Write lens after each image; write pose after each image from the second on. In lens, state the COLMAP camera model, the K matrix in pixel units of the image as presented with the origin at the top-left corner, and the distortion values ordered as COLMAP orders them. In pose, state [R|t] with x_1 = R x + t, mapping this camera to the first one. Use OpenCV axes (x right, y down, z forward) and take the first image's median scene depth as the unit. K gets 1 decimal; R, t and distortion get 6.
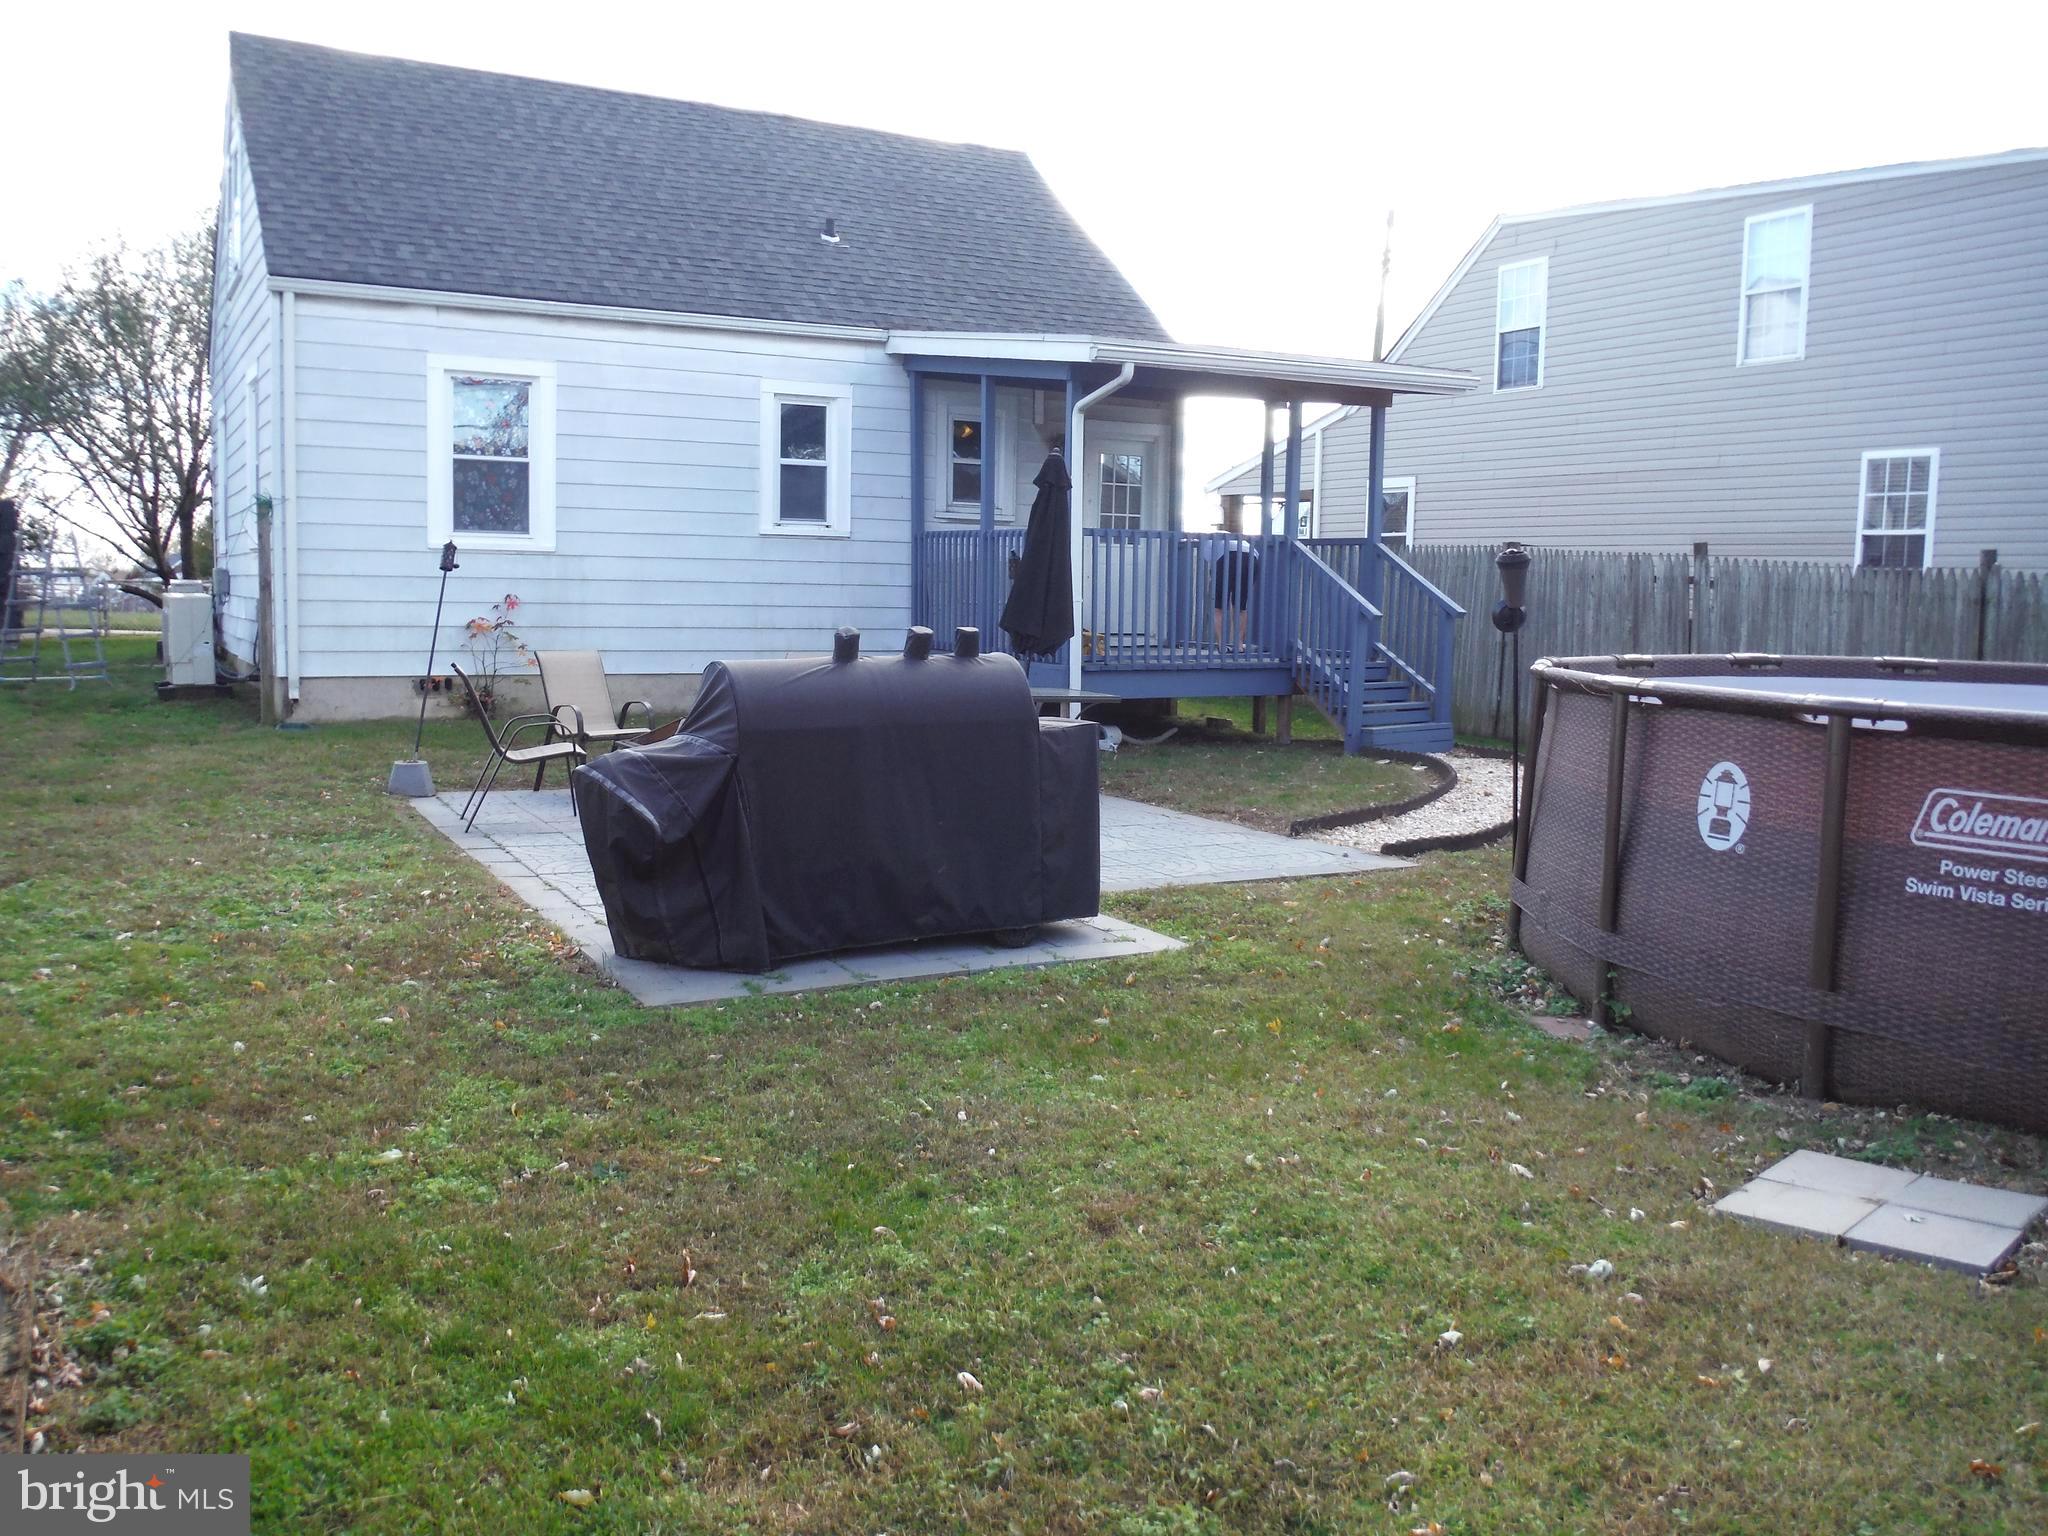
lens RADIAL K [[1723.6, 0, 1022.9], [0, 1723.6, 766.3], [0, 0, 1]] dist [-0.086357, 0.050683]
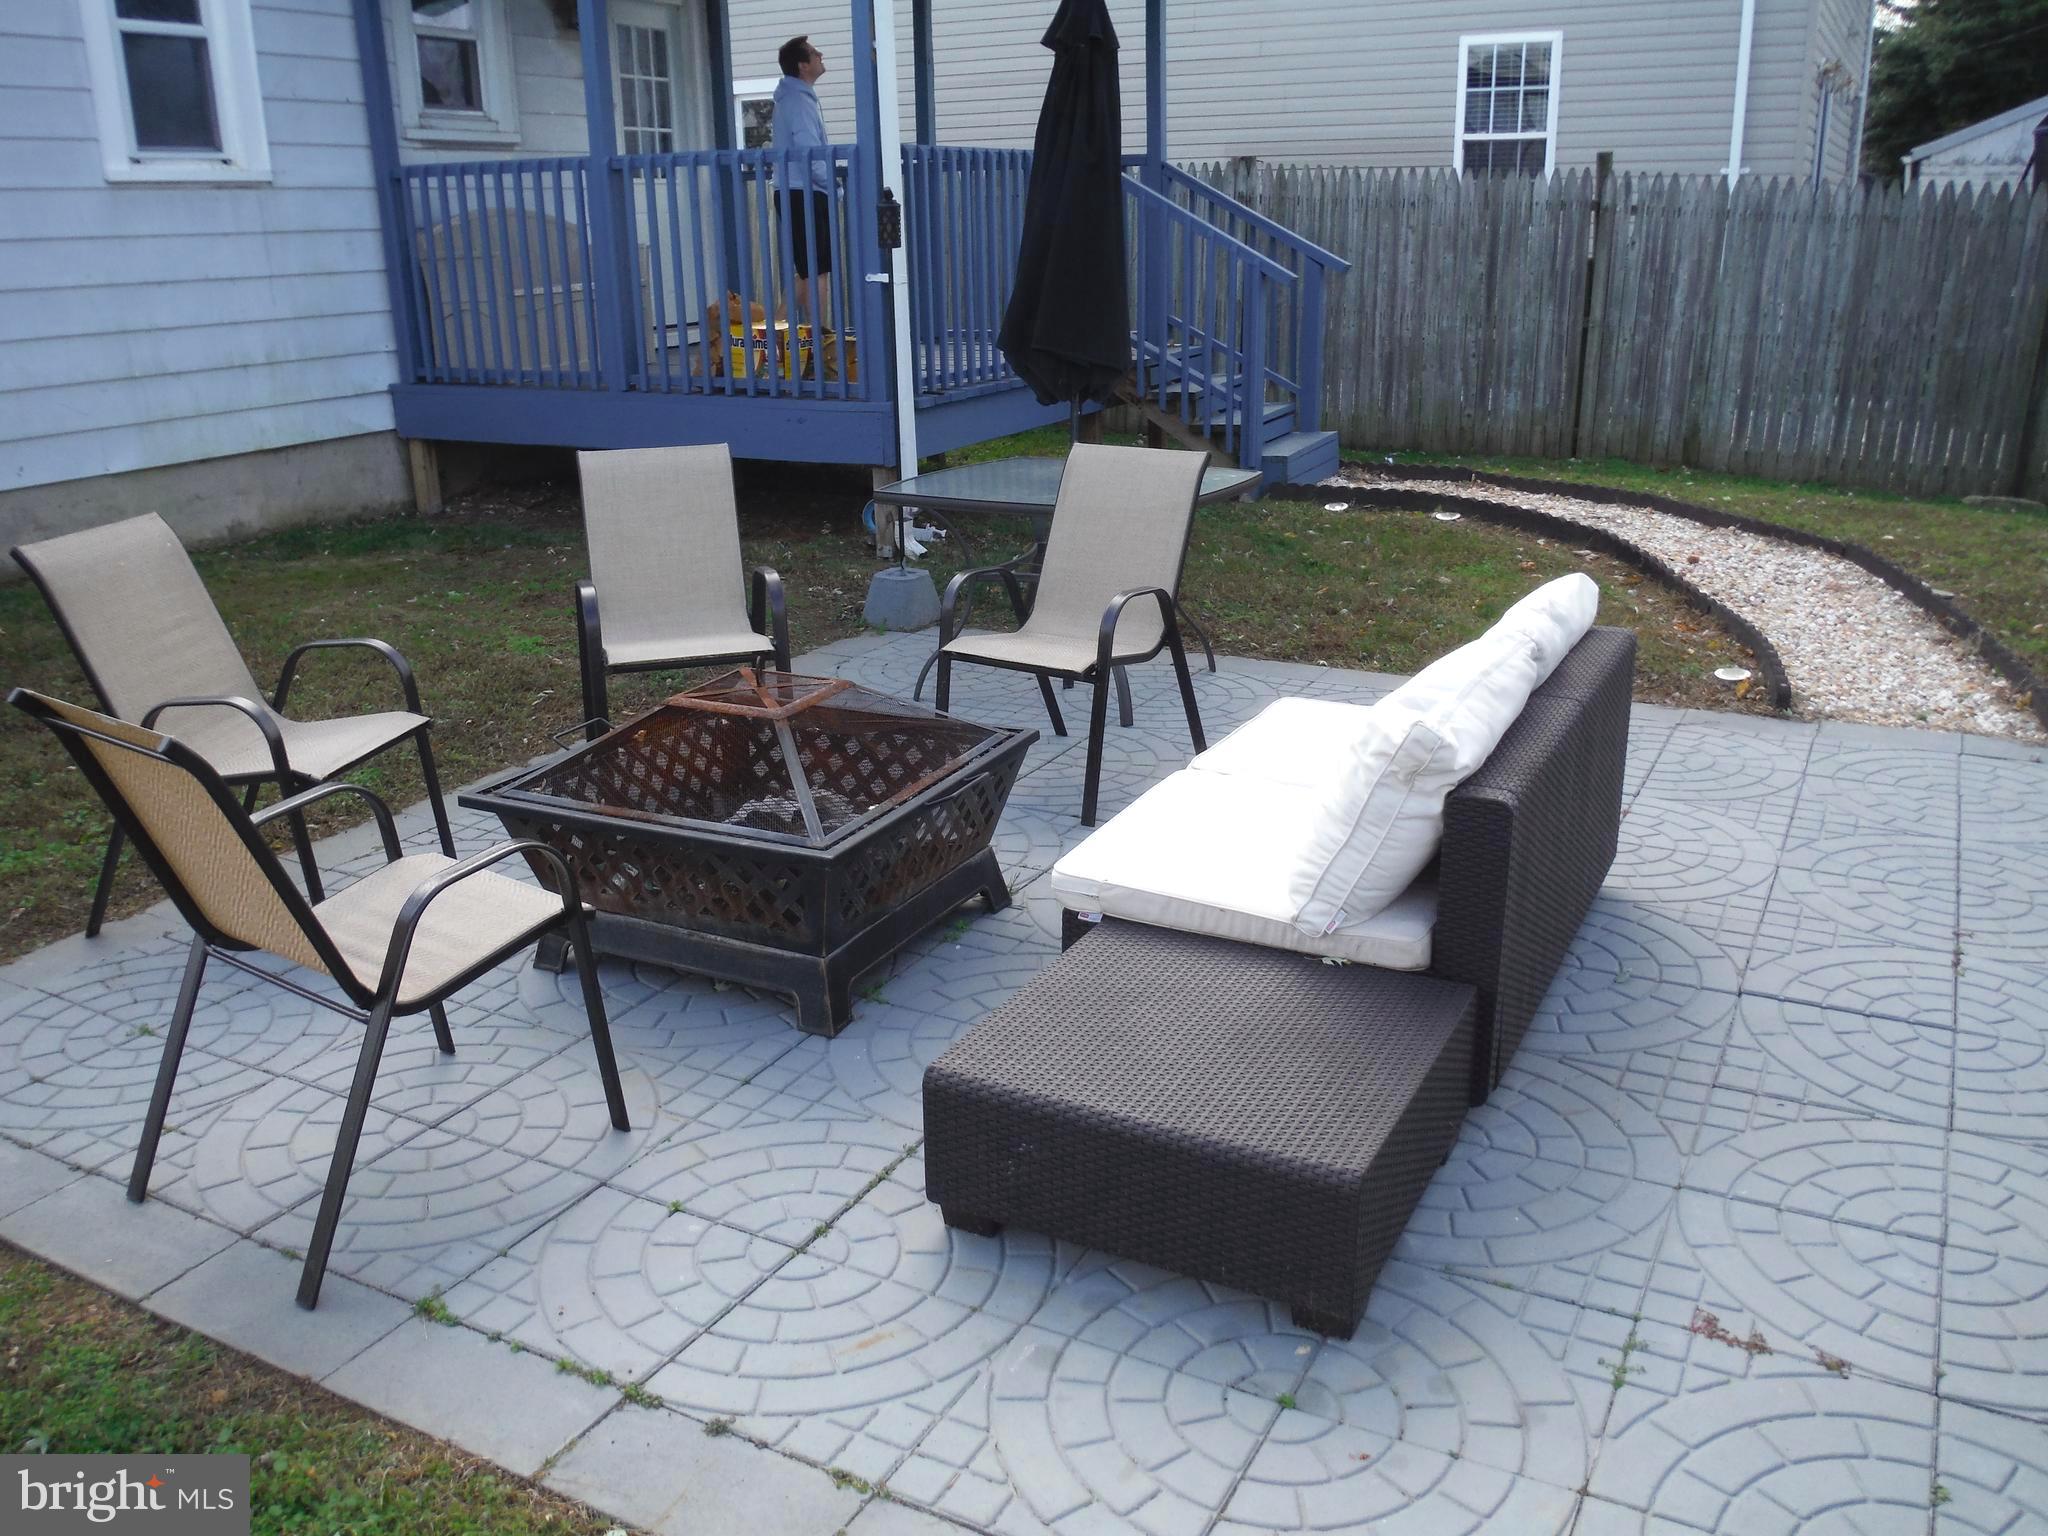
lens RADIAL K [[1723.6, 0, 1023.9], [0, 1723.6, 774.4], [0, 0, 1]] dist [-0.086357, 0.050683]
pose [[0.832396, -0.206833, 0.514137, -0.206283], [0.094274, 0.967068, 0.236413, -0.057938], [-0.546104, -0.148320, 0.824483, 0.420734]]
